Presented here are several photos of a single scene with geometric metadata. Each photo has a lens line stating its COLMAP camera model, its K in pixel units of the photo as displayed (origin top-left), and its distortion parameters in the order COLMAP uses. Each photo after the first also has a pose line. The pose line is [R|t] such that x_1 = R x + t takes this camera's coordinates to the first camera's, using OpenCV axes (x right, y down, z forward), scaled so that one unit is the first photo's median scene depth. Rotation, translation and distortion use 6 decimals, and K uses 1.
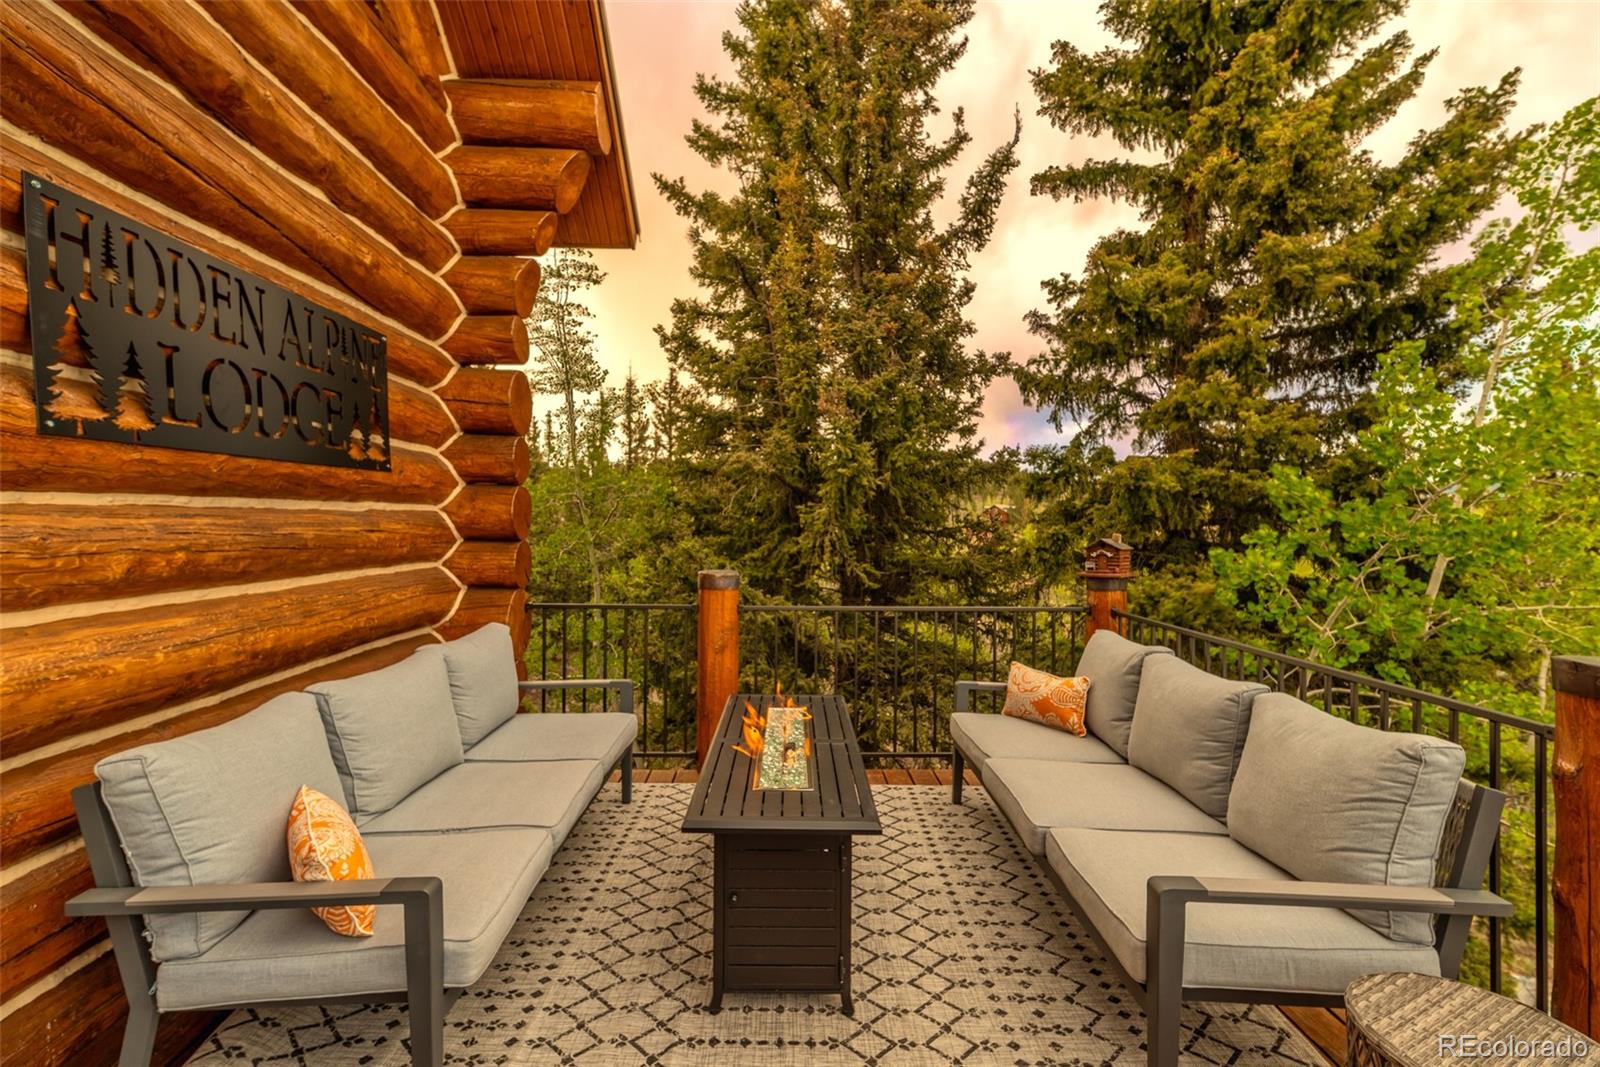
lens RADIAL K [[692.0, 0, 803.1], [0, 692.0, 536.0], [0, 0, 1]] dist [0.007943, 0.000123]
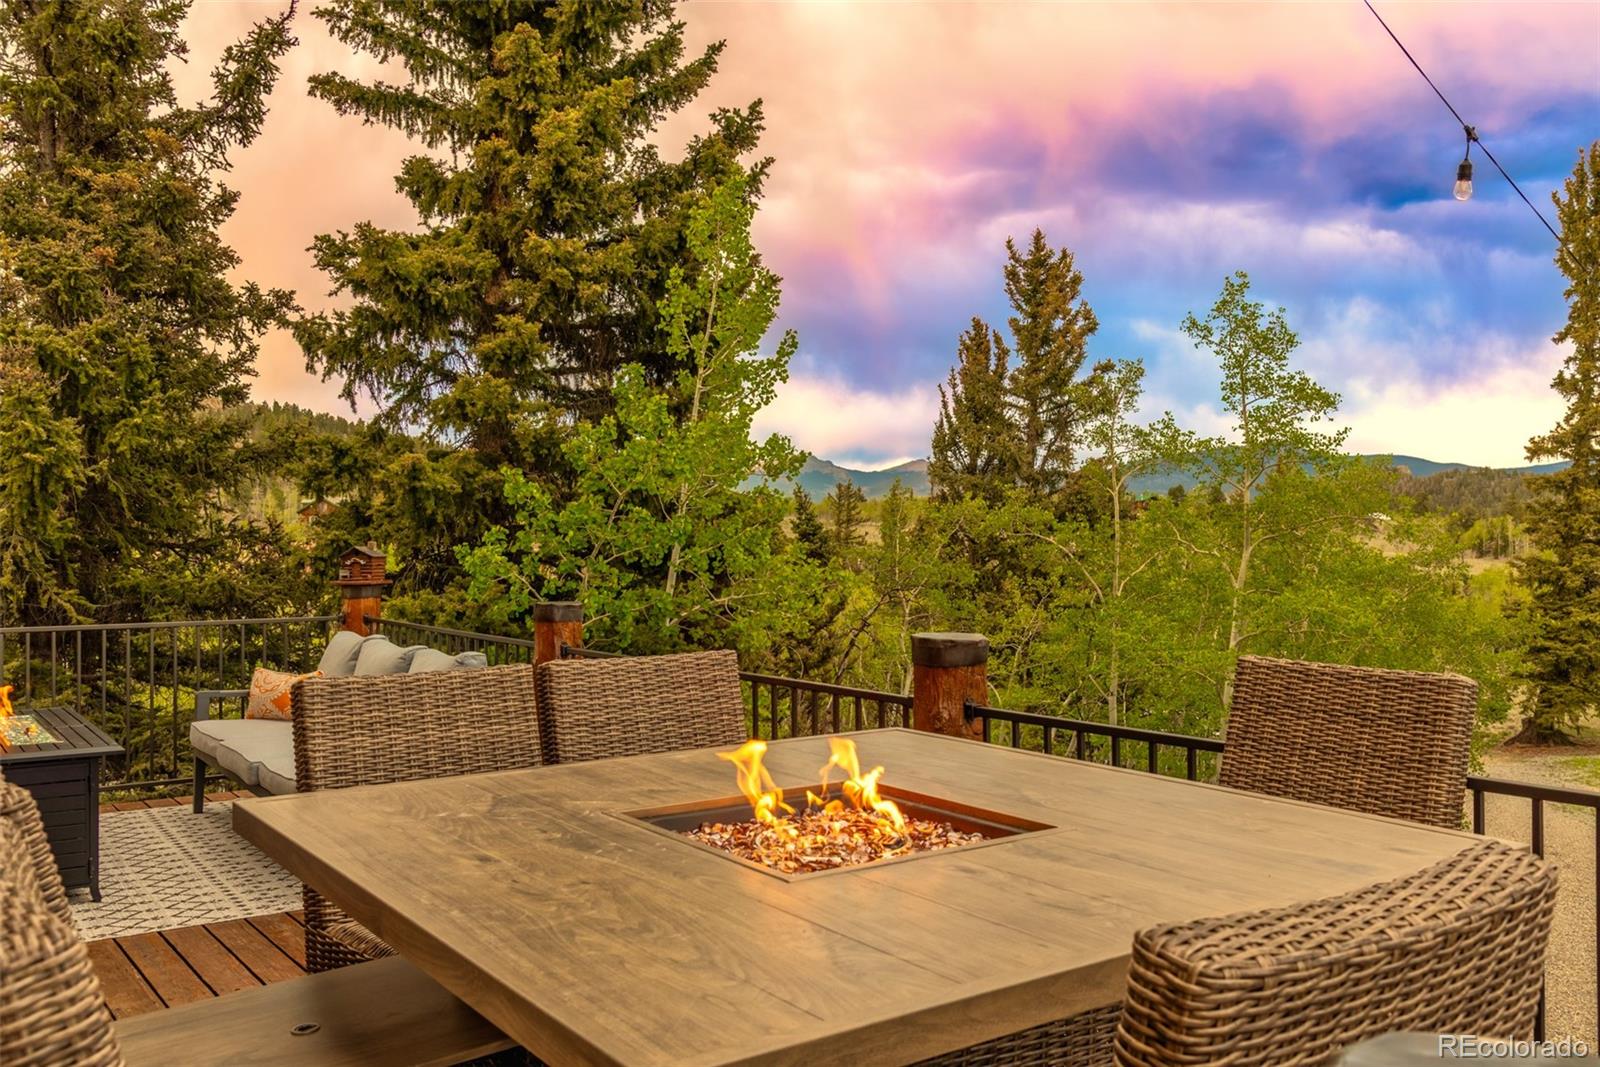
lens RADIAL K [[1325.7, 0, 800.0], [0, 1325.7, 533.5], [0, 0, 1]] dist [-0.004504, -0.007510]
pose [[0.819921, -0.010303, 0.572384, -0.066753], [0.019788, 0.999751, -0.010351, 0.009733], [-0.572135, 0.019813, 0.819920, -0.490330]]
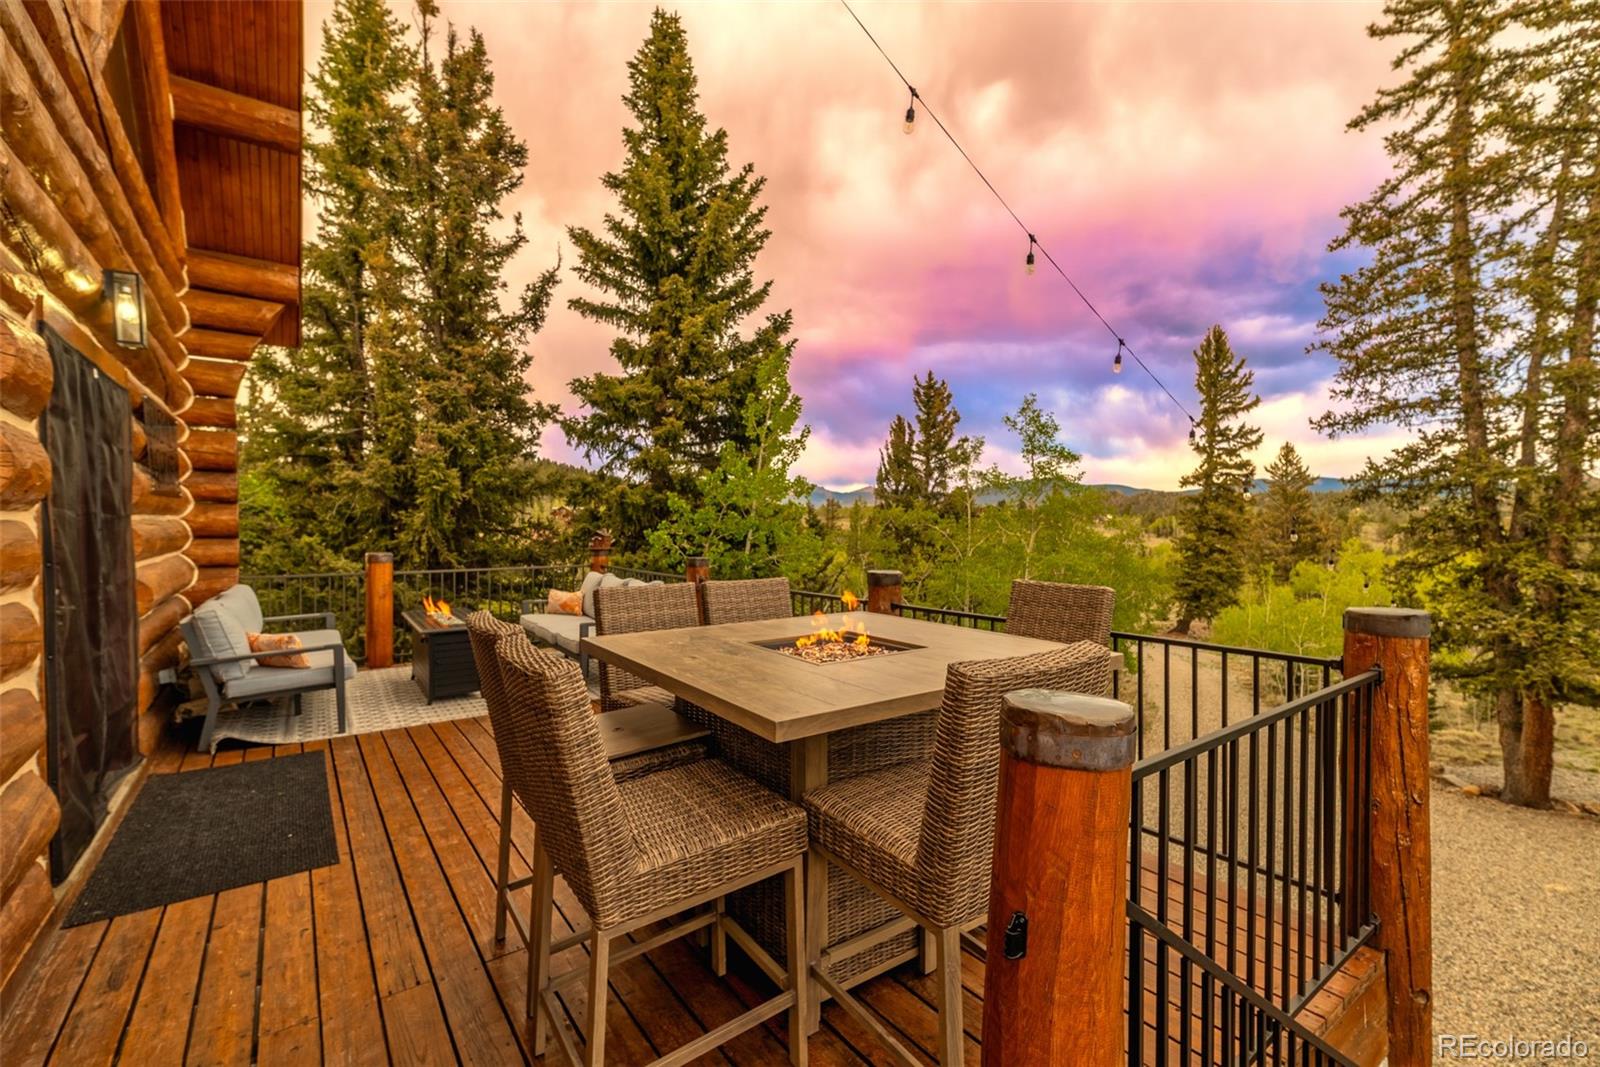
lens RADIAL K [[688.3, 0, 793.7], [0, 688.3, 528.6], [0, 0, 1]] dist [0.000048, -0.000006]
pose [[0.830926, -0.013598, 0.556217, -0.113320], [0.019667, 0.999794, -0.004939, 0.010068], [-0.556036, 0.015043, 0.831022, -0.543882]]
